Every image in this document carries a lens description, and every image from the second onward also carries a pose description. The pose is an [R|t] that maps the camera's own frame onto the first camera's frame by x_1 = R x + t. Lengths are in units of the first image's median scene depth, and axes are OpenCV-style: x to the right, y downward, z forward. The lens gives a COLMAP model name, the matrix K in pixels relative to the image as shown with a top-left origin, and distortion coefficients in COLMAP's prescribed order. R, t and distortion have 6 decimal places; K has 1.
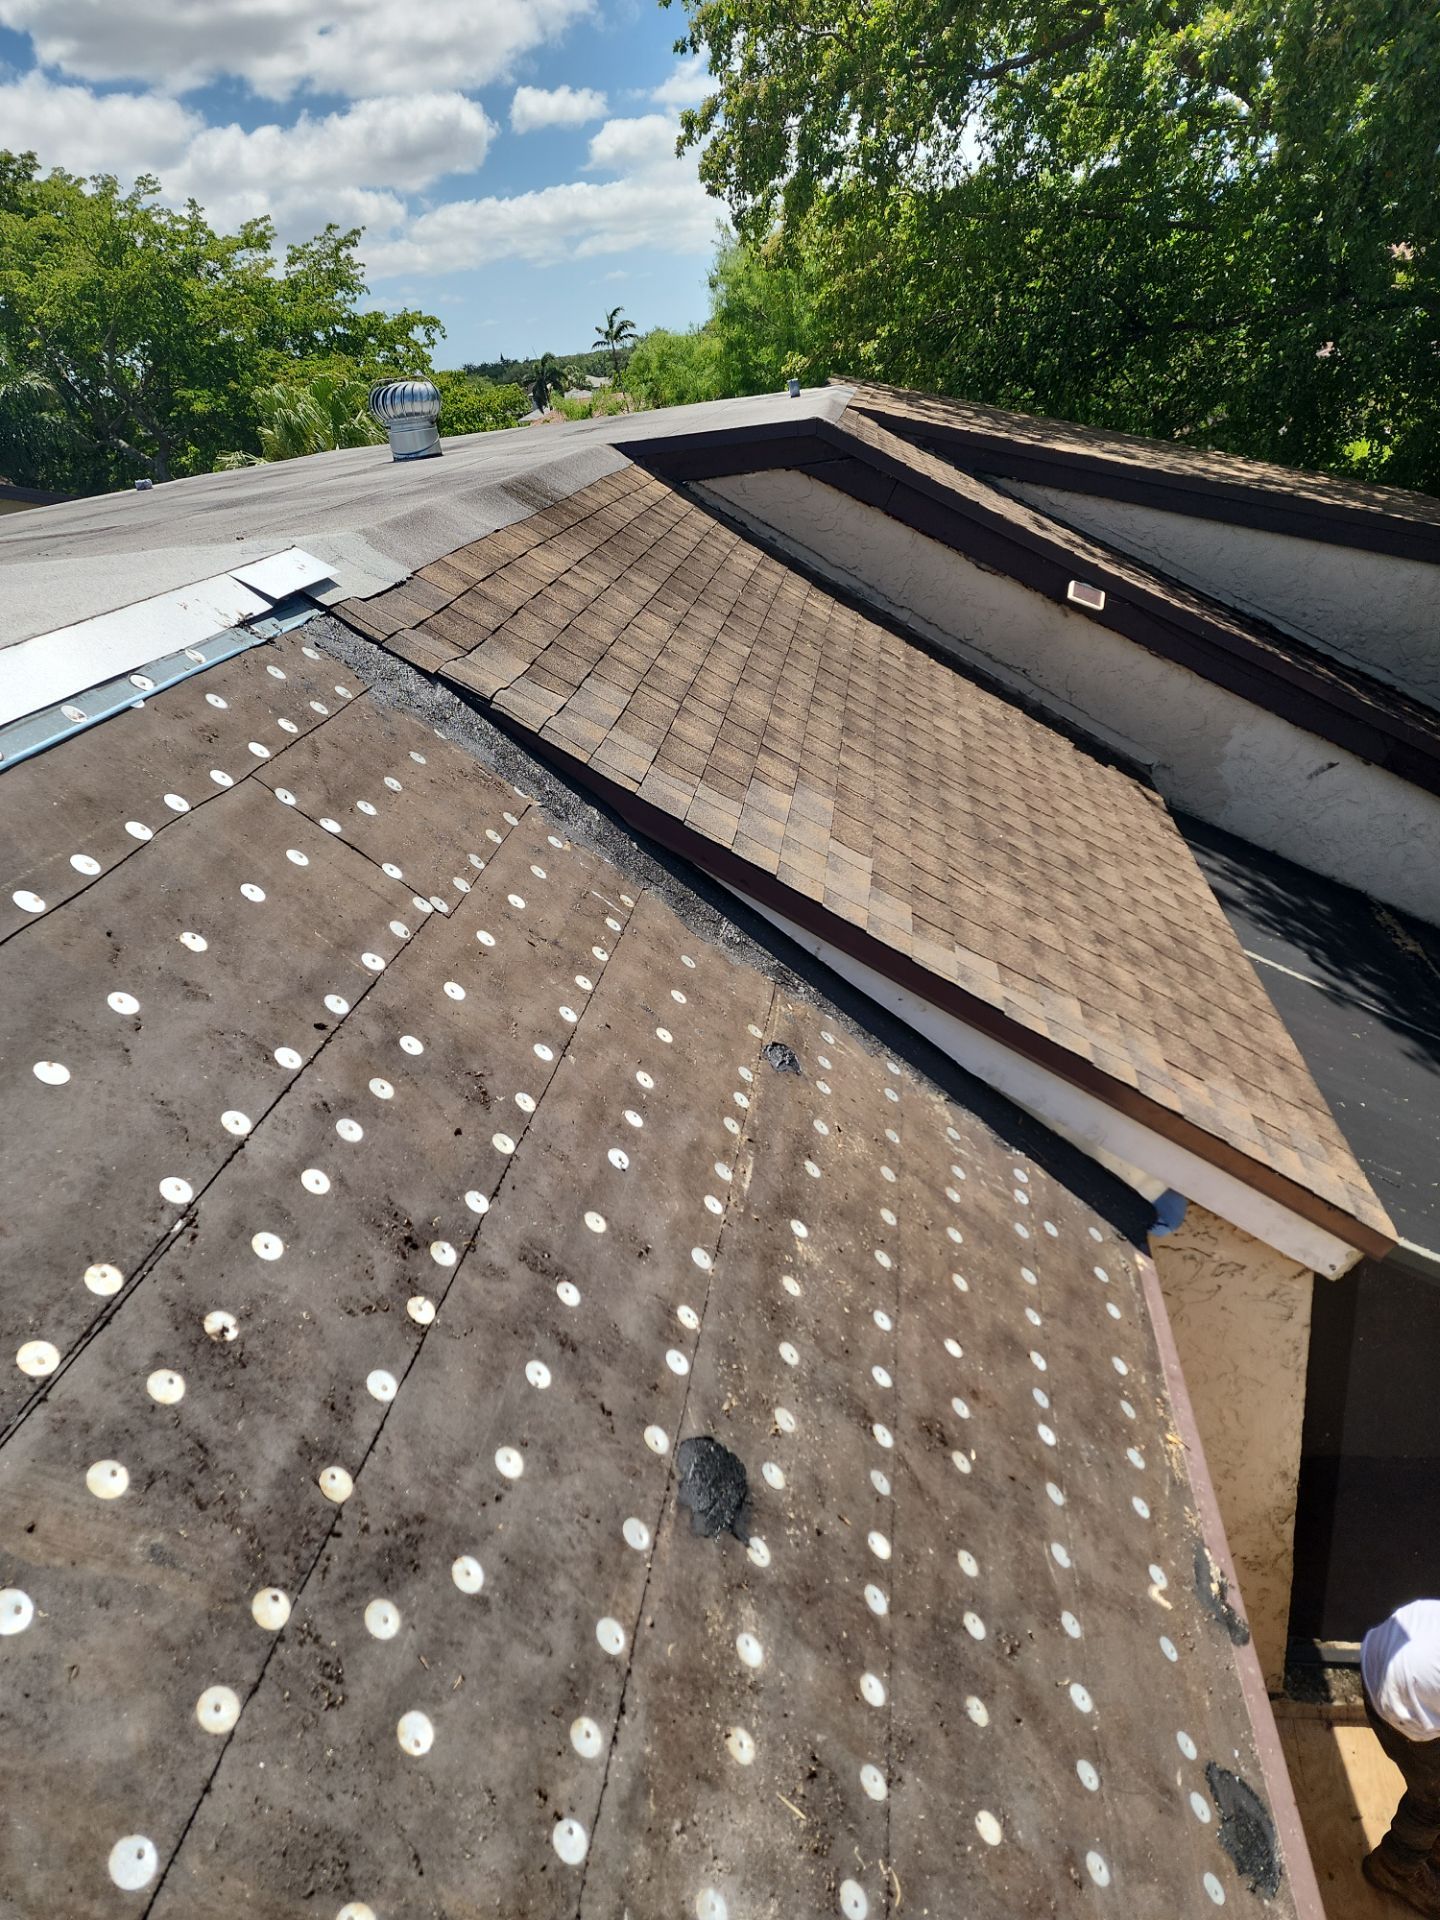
lens RADIAL K [[1296.7, 0, 740.7], [0, 1296.7, 968.7], [0, 0, 1]] dist [0.094390, -0.069258]
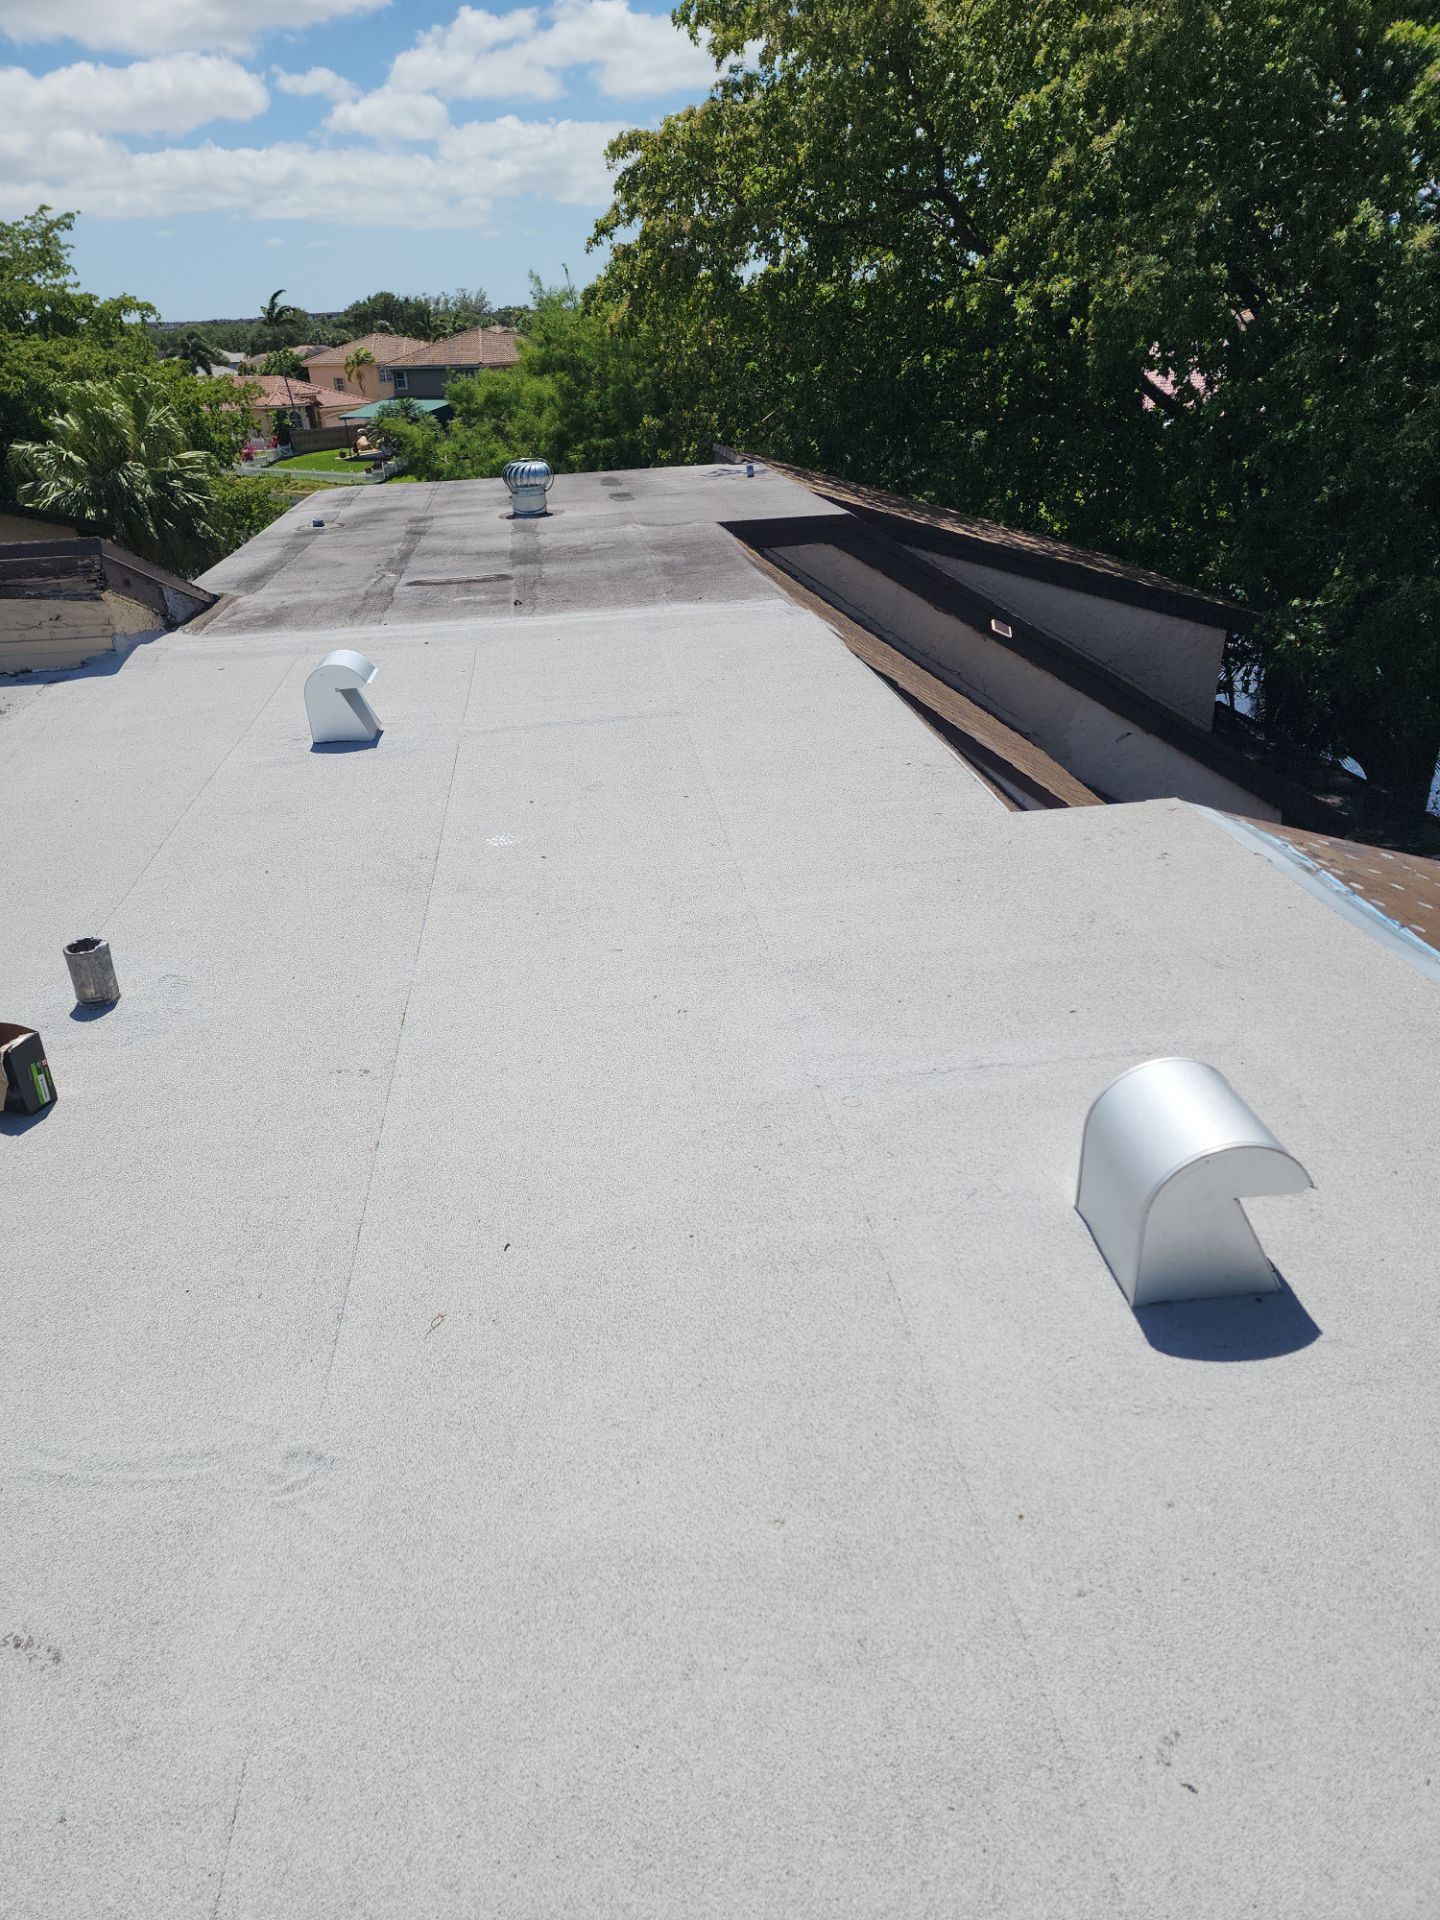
lens RADIAL K [[1283.4, 0, 704.1], [0, 1283.4, 957.9], [0, 0, 1]] dist [0.090288, -0.075410]
pose [[0.969999, -0.031428, 0.241067, -0.490743], [0.031465, 0.999498, 0.003699, 0.108307], [-0.241062, 0.003997, 0.970501, -0.474433]]
